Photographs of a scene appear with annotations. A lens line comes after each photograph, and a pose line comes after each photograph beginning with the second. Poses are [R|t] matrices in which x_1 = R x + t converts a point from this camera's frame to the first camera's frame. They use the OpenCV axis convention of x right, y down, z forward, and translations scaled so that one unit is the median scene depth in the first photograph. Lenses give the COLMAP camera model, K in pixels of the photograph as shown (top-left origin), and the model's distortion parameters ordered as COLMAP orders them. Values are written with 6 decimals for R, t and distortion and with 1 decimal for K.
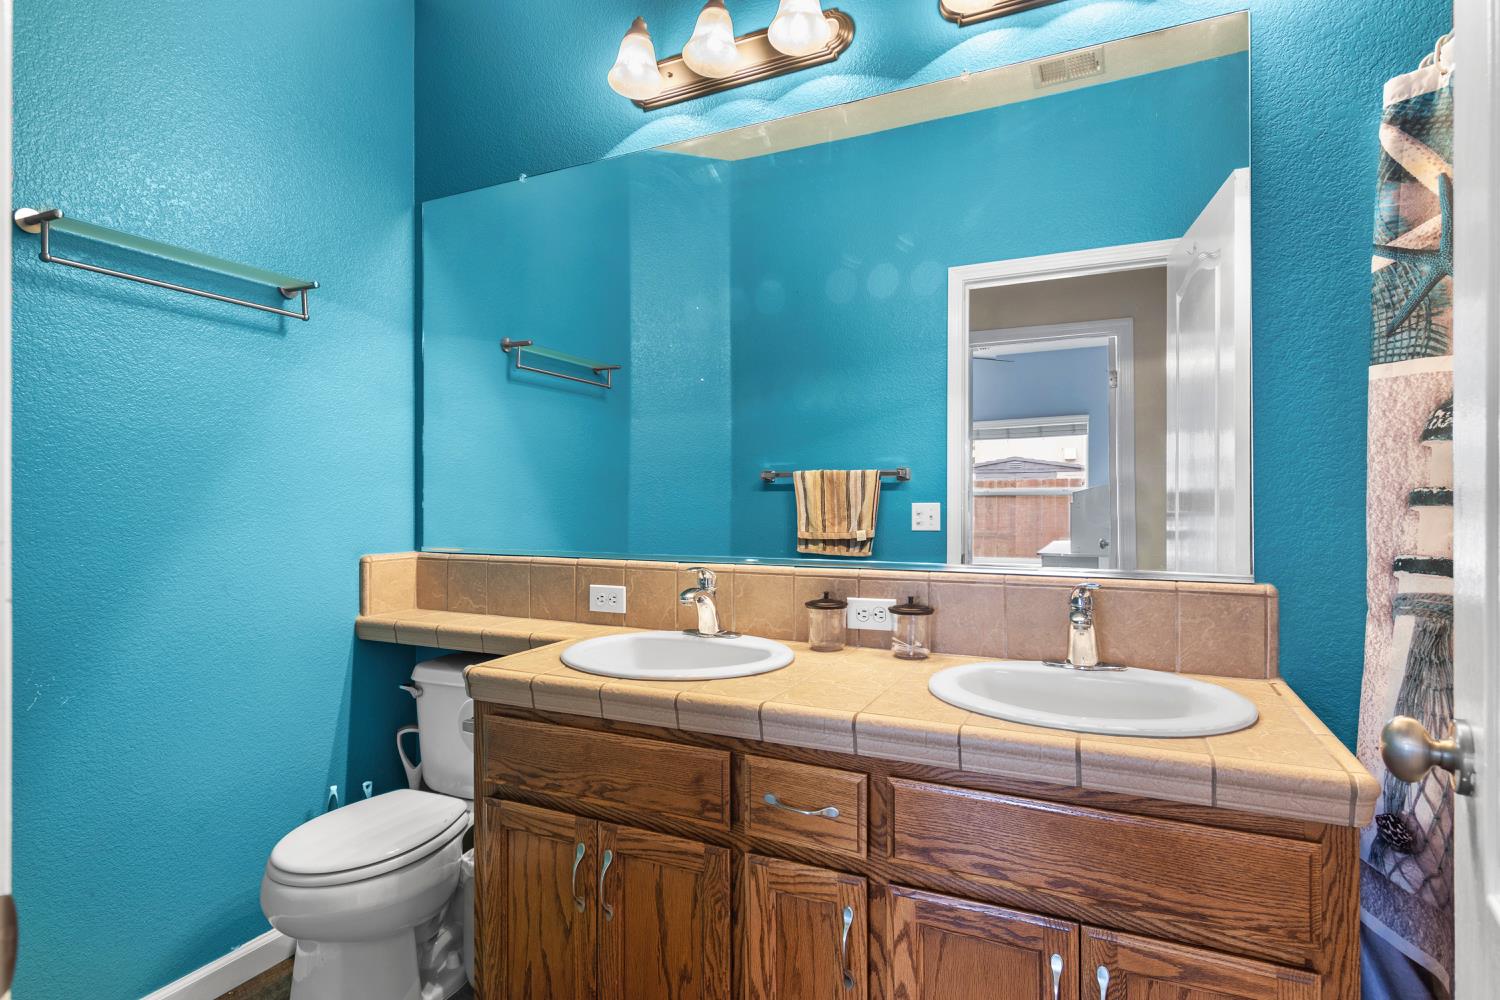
lens RADIAL K [[768.3, 0, 752.9], [0, 768.3, 506.7], [0, 0, 1]] dist [0.000836, 0.000916]
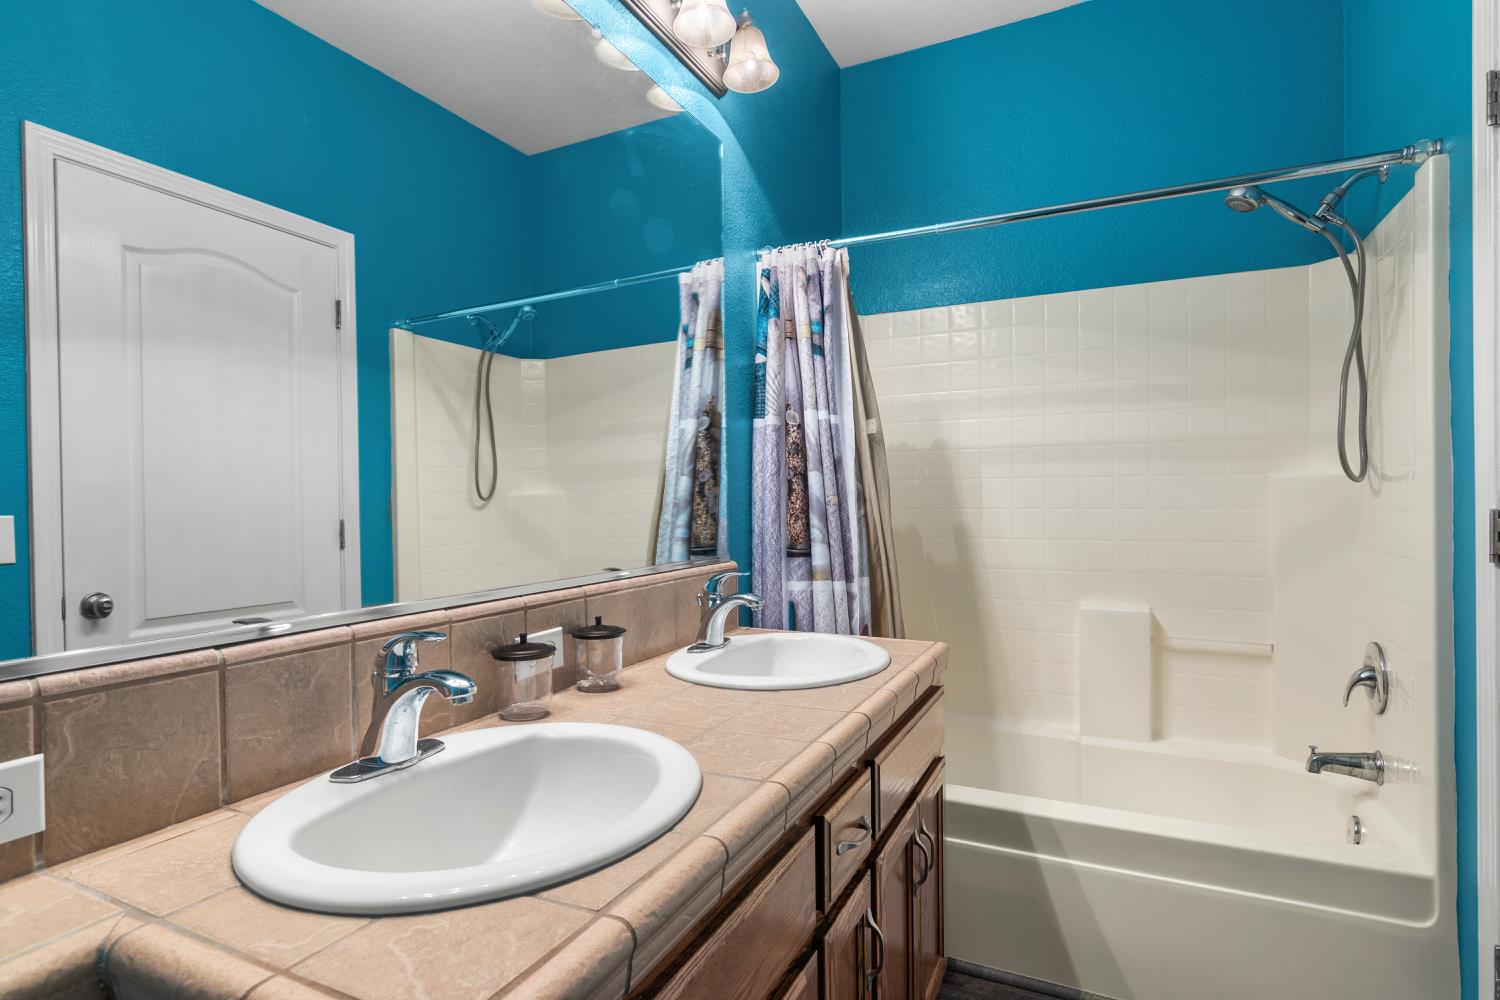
lens RADIAL K [[768.3, 0, 752.9], [0, 768.3, 506.7], [0, 0, 1]] dist [0.000836, 0.000916]
pose [[0.011385, -0.006830, 0.999912, -0.519102], [0.018409, 0.999809, 0.006619, -0.007231], [-0.999766, 0.018332, 0.011509, 0.663447]]
